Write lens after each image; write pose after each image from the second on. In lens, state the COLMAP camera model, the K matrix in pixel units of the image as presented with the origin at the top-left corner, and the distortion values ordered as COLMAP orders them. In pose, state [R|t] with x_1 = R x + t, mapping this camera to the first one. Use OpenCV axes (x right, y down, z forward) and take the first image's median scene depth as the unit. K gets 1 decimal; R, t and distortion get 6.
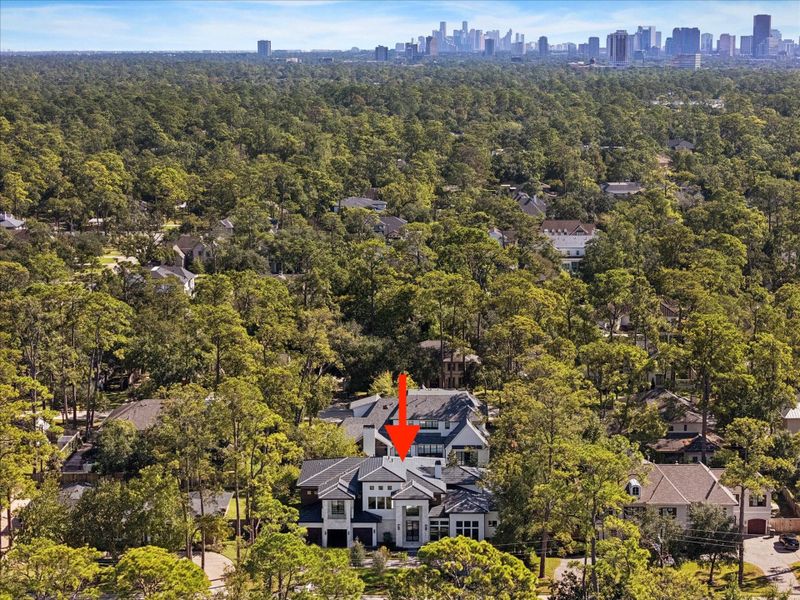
lens RADIAL K [[1486.8, 0, 400.3], [0, 1486.8, 299.4], [0, 0, 1]] dist [-0.024981, 0.000000]
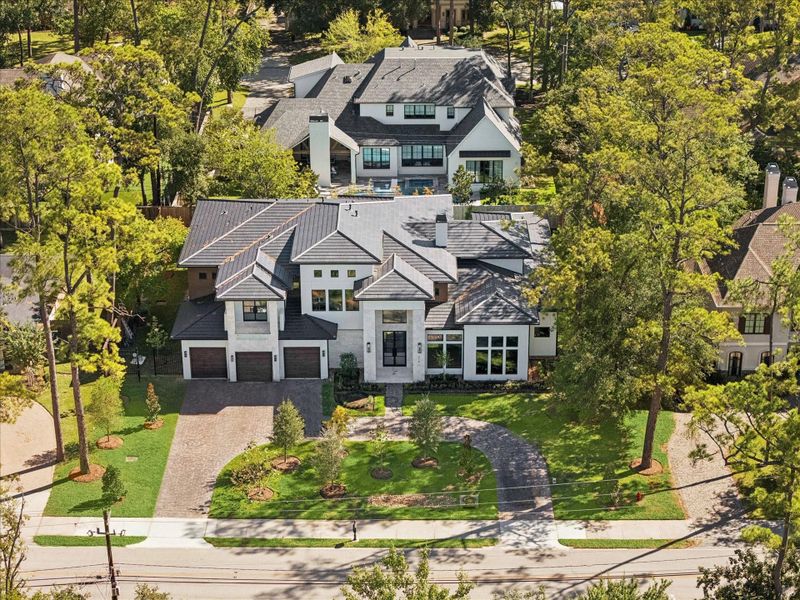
lens RADIAL K [[1486.8, 0, 400.5], [0, 1486.8, 299.5], [0, 0, 1]] dist [-0.024981, 0.000000]
pose [[0.999860, -0.007566, 0.014932, 0.002438], [0.003037, 0.959229, 0.282615, -0.014473], [-0.016462, -0.282530, 0.959117, 0.486578]]
